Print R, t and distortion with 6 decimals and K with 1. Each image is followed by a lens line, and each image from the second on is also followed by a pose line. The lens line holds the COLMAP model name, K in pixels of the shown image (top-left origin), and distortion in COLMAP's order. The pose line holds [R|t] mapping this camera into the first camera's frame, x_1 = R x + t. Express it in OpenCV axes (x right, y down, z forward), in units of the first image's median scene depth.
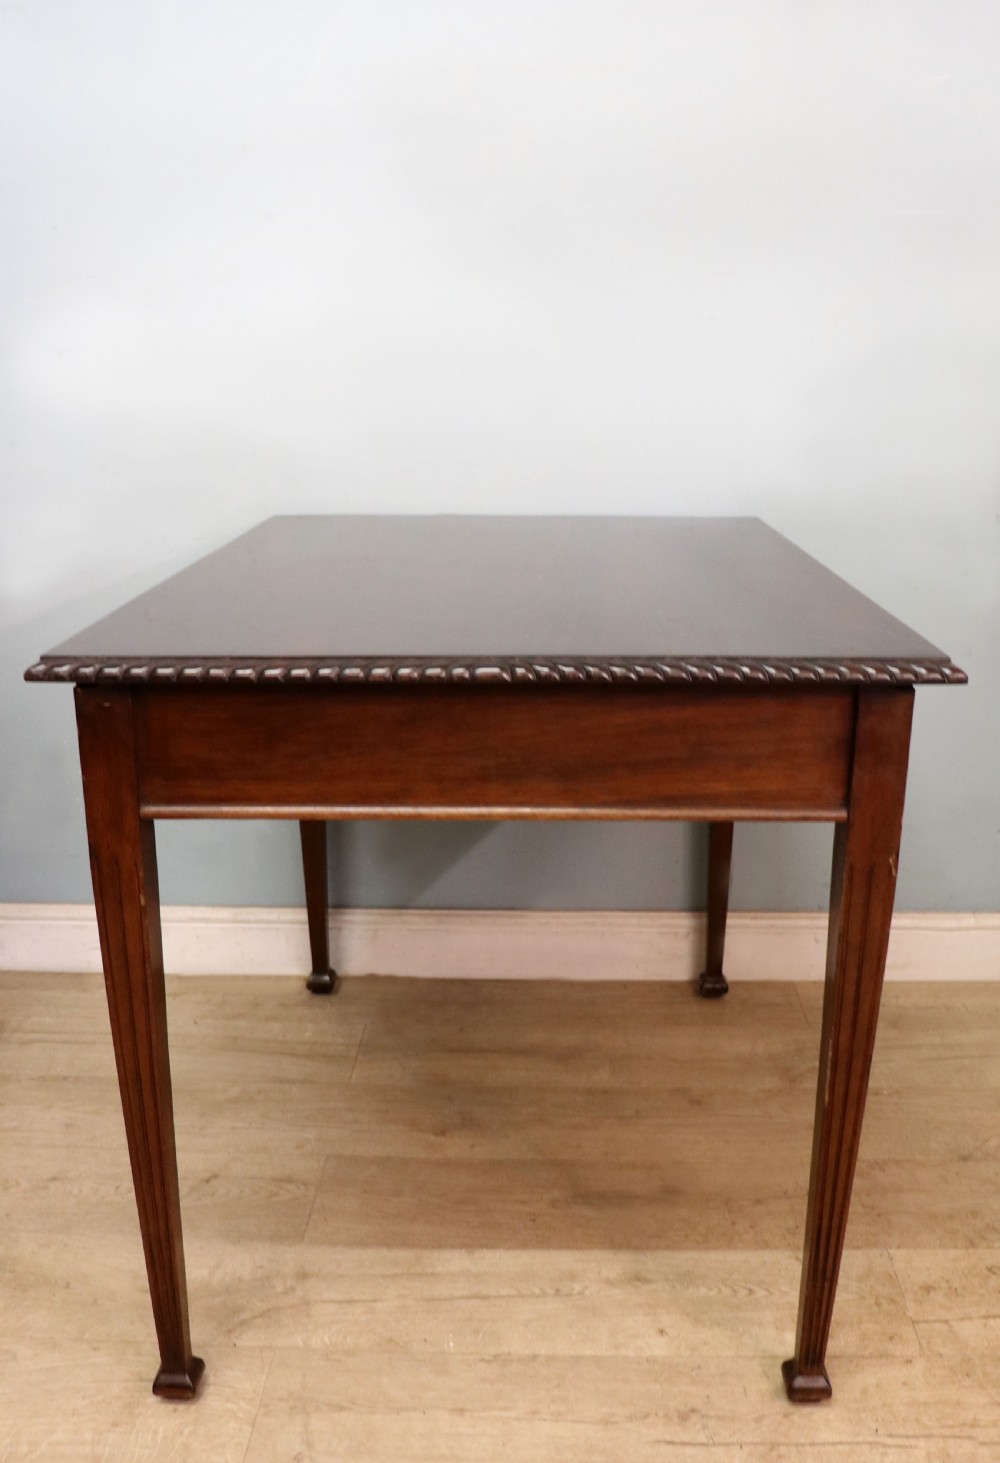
lens RADIAL K [[1391.9, 0, 508.2], [0, 1391.9, 802.2], [0, 0, 1]] dist [-0.192537, 0.164624]
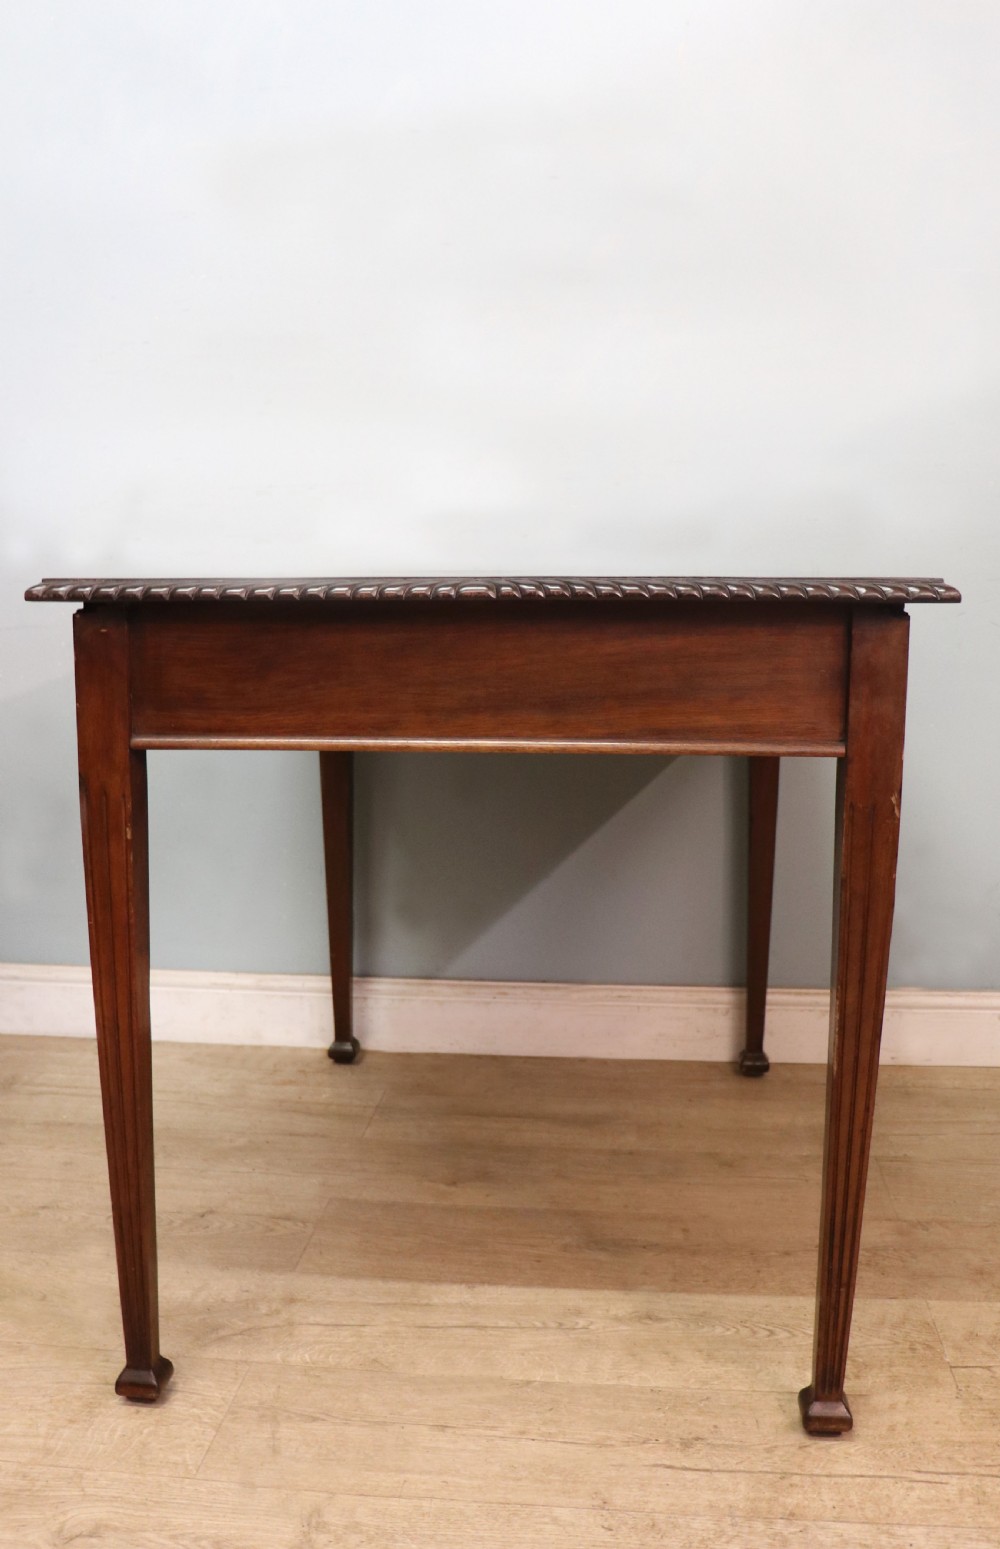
lens RADIAL K [[1435.6, 0, 470.0], [0, 1435.6, 772.0], [0, 0, 1]] dist [-0.194247, 0.161120]
pose [[0.996356, 0.011570, -0.084508, 0.049599], [-0.025224, 0.986413, -0.162334, 0.140960], [0.081482, 0.163874, 0.983110, 0.001407]]
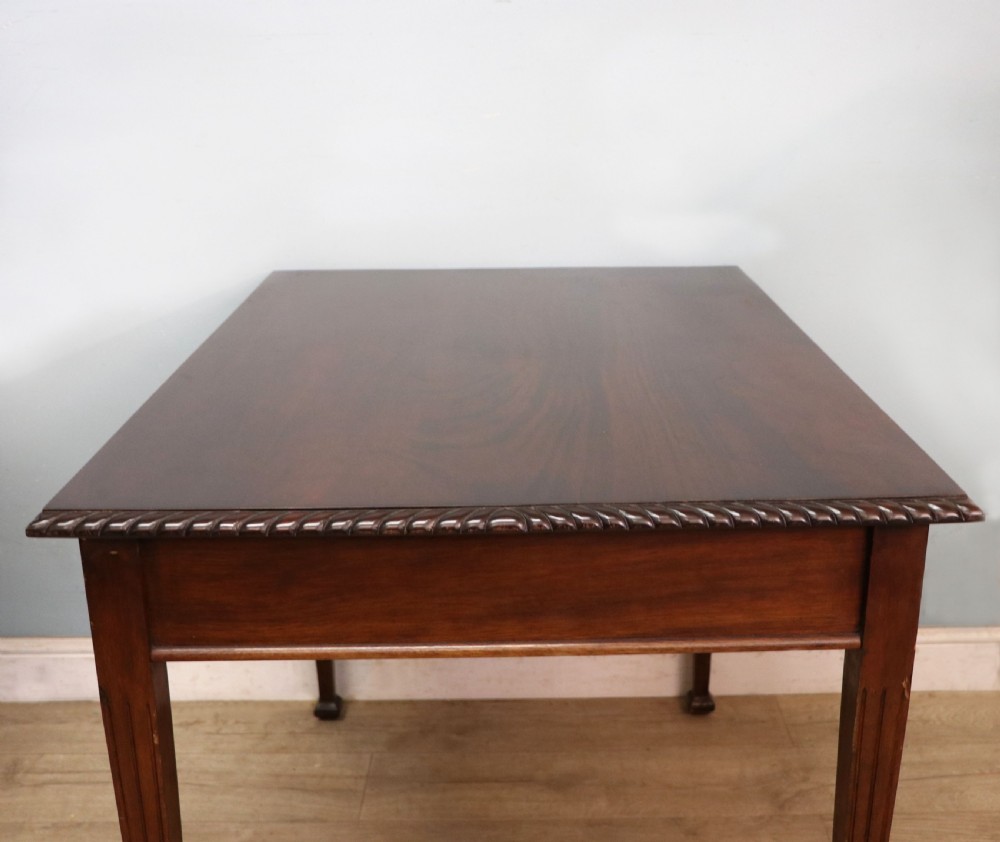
lens RADIAL K [[1254.1, 0, 529.7], [0, 1254.1, 421.2], [0, 0, 1]] dist [-0.142983, 0.221046]
pose [[0.999131, -0.019091, 0.037059, -0.019033], [0.019557, 0.999734, -0.012254, -0.106584], [-0.036815, 0.012968, 0.999238, 0.073678]]
